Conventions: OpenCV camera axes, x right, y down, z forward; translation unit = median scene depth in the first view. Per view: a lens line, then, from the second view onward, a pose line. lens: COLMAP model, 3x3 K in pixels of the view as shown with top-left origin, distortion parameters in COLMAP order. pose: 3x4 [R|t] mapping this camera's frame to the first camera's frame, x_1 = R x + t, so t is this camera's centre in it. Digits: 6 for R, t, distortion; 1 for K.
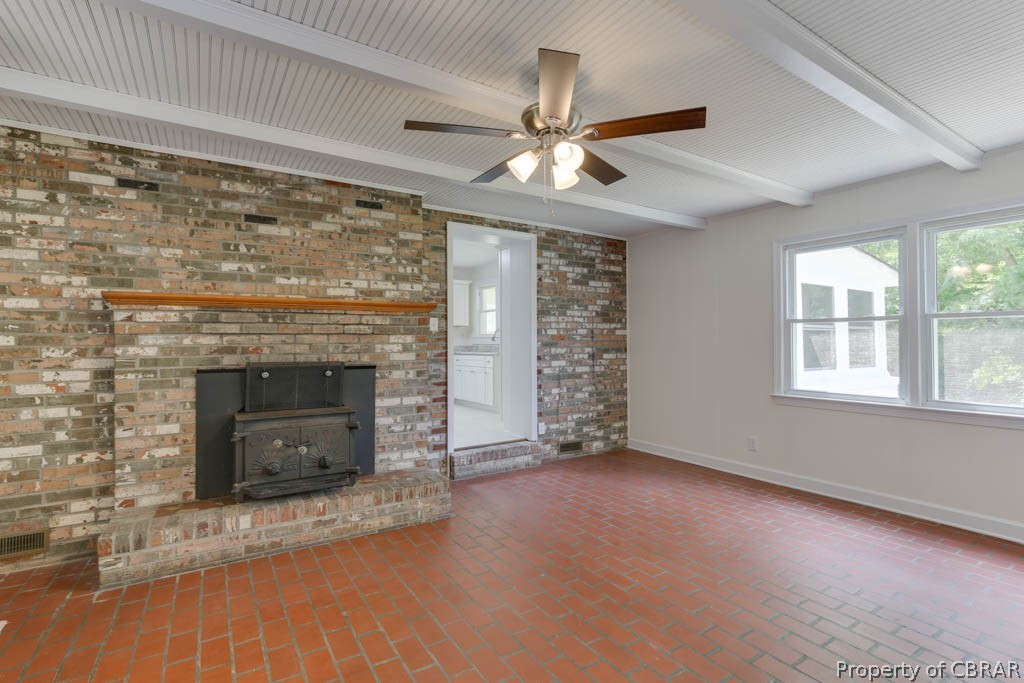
lens RADIAL K [[474.8, 0, 515.8], [0, 474.8, 338.8], [0, 0, 1]] dist [-0.008151, 0.002134]
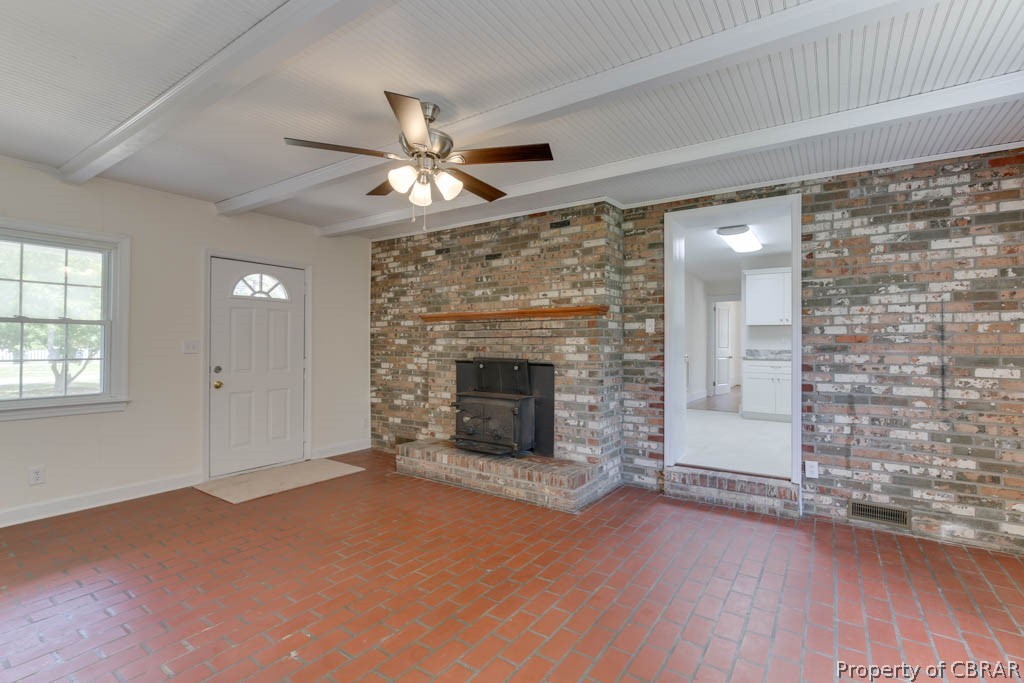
lens RADIAL K [[474.8, 0, 515.0], [0, 474.8, 341.2], [0, 0, 1]] dist [-0.008151, 0.002134]
pose [[0.396595, 0.000661, -0.917994, 0.678771], [0.000705, 0.999999, 0.001024, -0.000354], [0.917994, -0.001053, 0.396594, 0.425755]]
